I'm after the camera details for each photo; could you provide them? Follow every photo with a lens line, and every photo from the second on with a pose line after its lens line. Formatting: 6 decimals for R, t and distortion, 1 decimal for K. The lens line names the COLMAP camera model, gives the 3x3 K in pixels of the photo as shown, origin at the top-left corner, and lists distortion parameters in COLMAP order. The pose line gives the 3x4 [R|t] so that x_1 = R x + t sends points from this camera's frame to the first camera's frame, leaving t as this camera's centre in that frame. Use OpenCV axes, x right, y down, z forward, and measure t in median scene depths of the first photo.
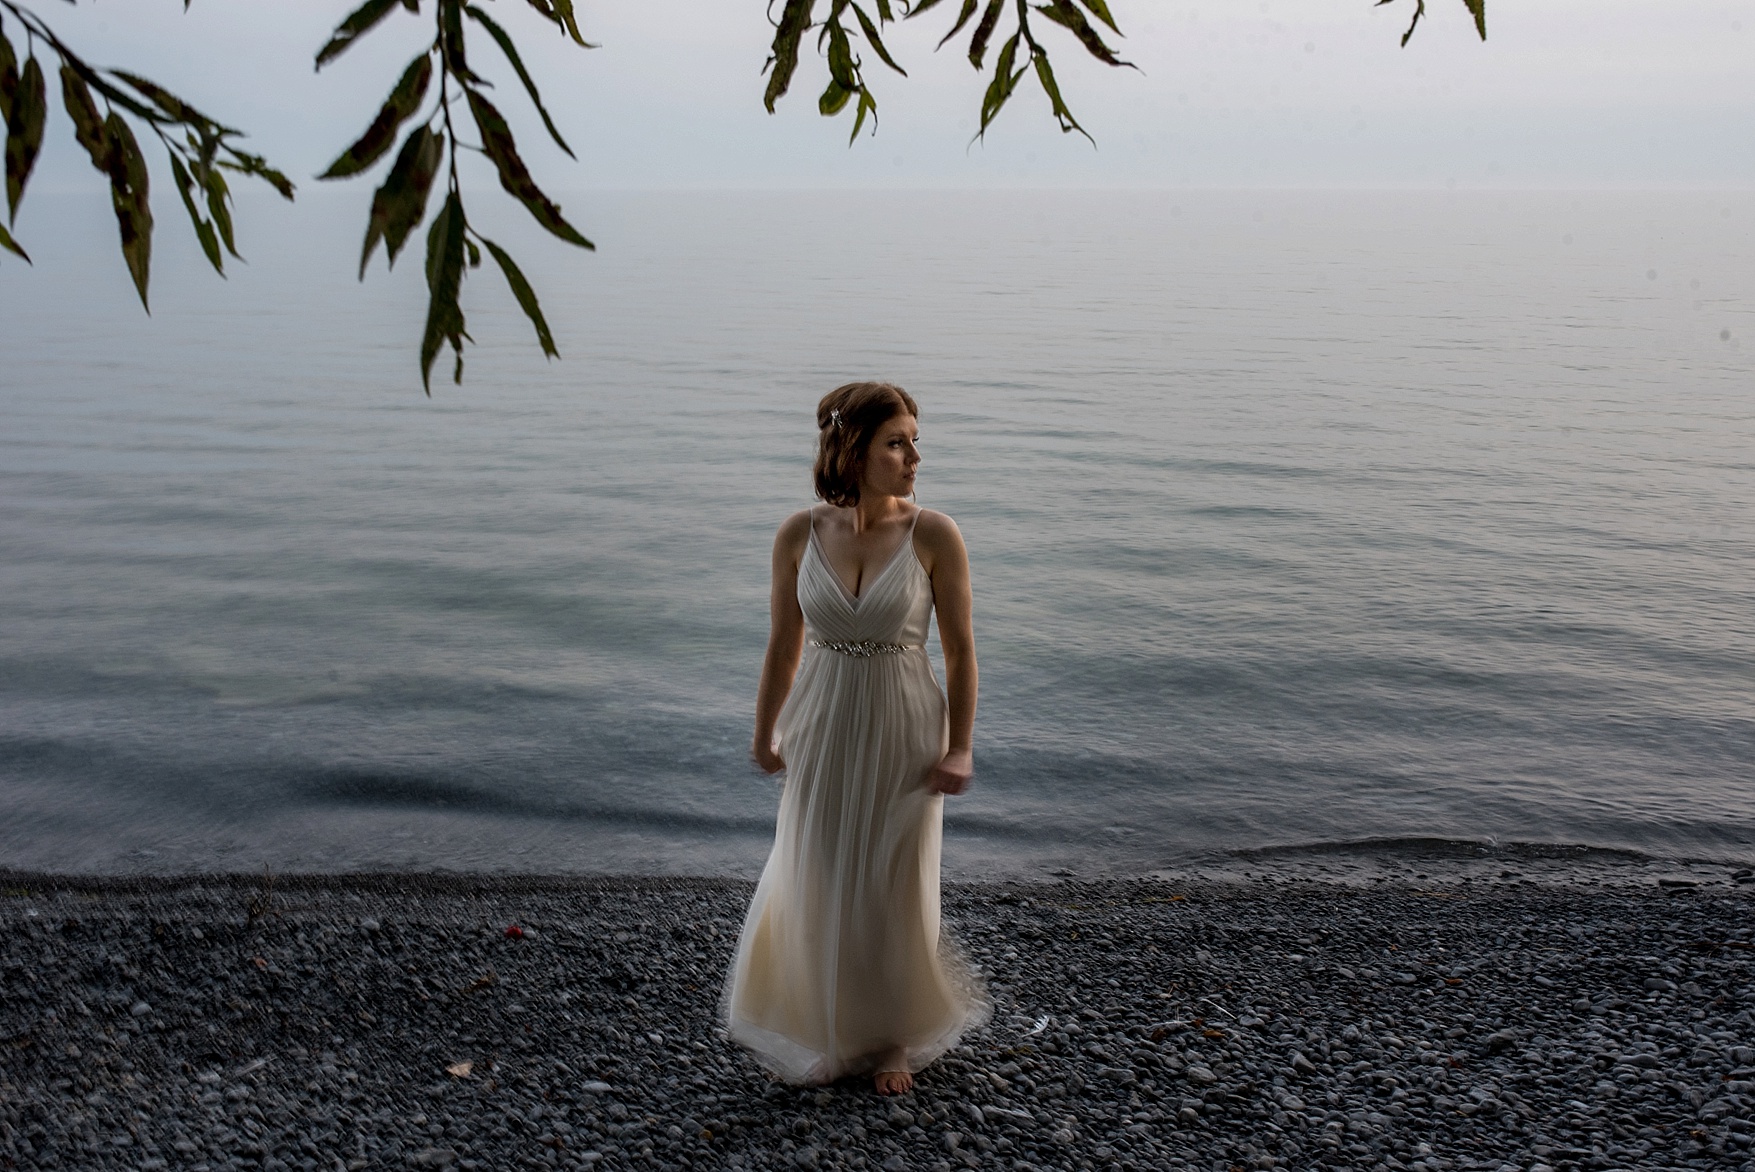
lens RADIAL K [[1716.8, 0, 877.4], [0, 1716.8, 583.3], [0, 0, 1]] dist [-0.039585, 0.000000]
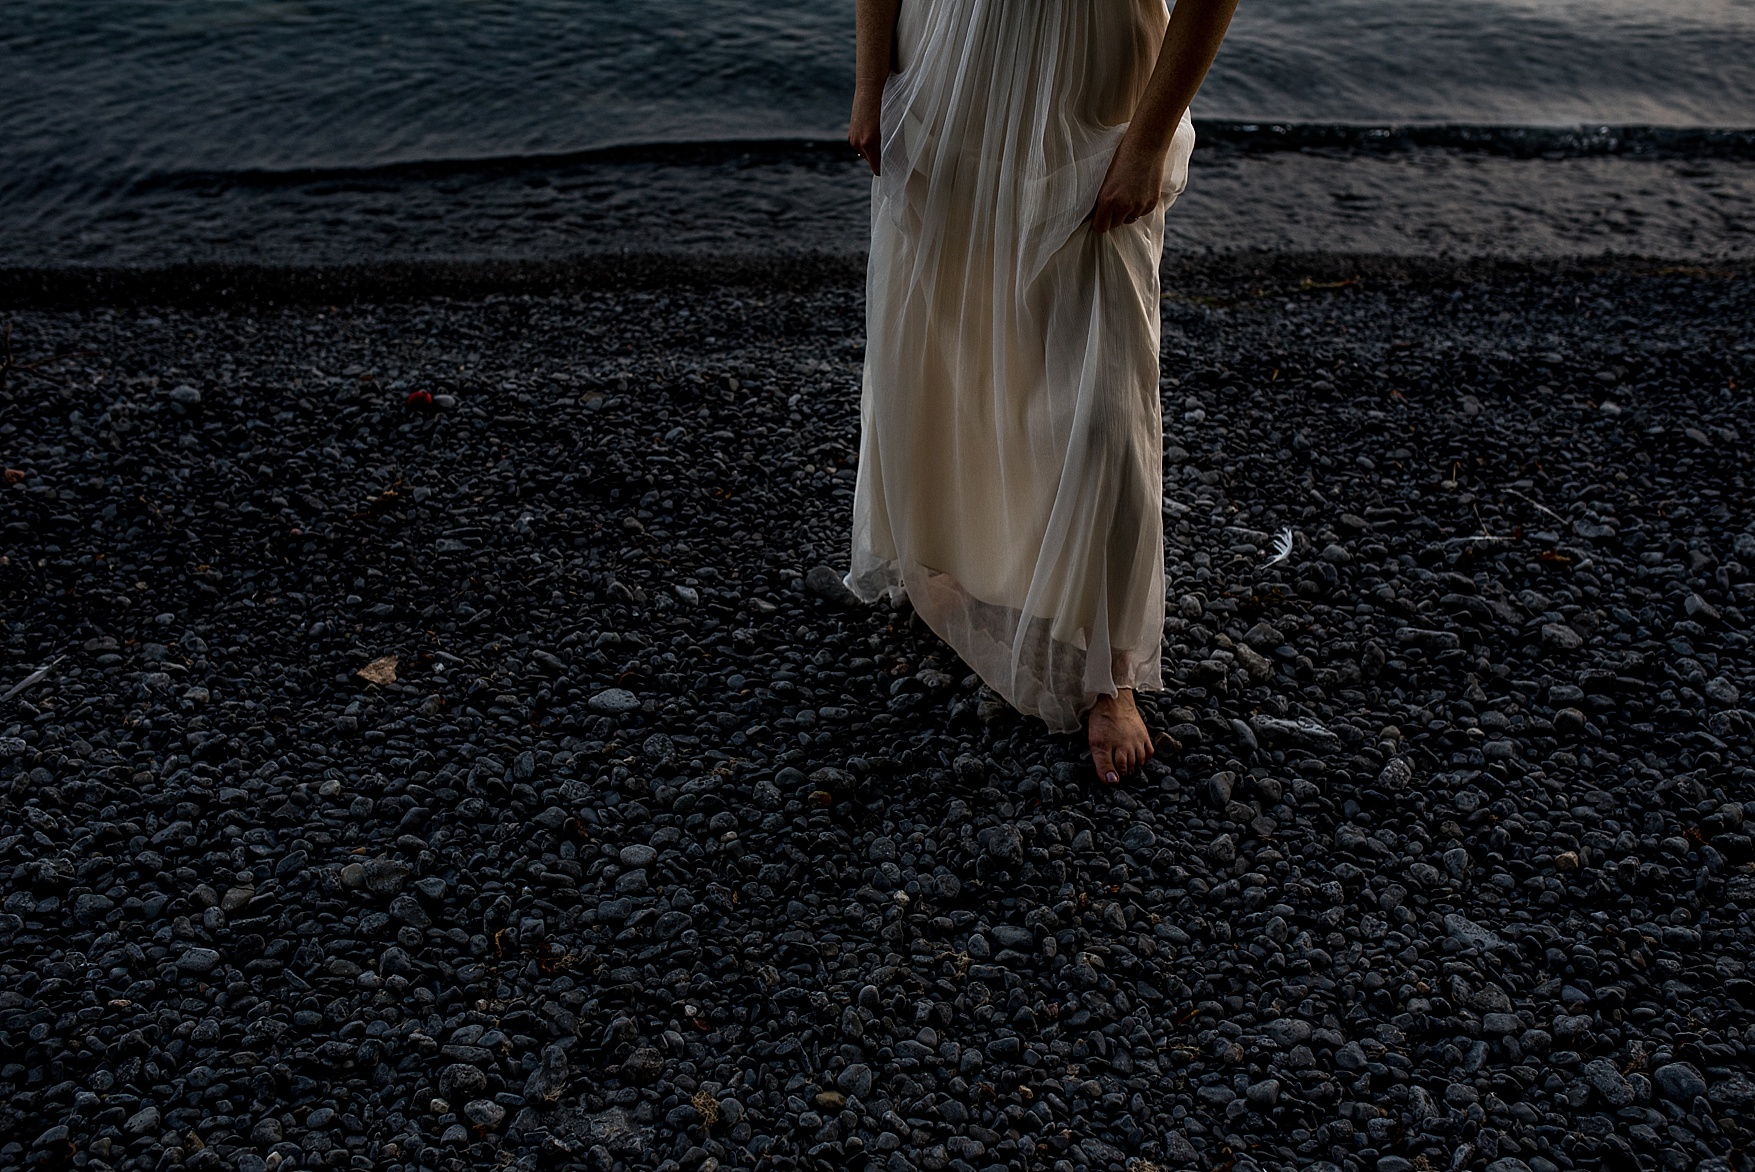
lens RADIAL K [[1716.8, 0, 878.7], [0, 1716.8, 587.6], [0, 0, 1]] dist [-0.039585, 0.000000]
pose [[0.994736, -0.043250, 0.092894, -0.121621], [0.000121, 0.907053, 0.421017, -0.000256], [-0.102468, -0.418789, 0.902284, 0.440023]]
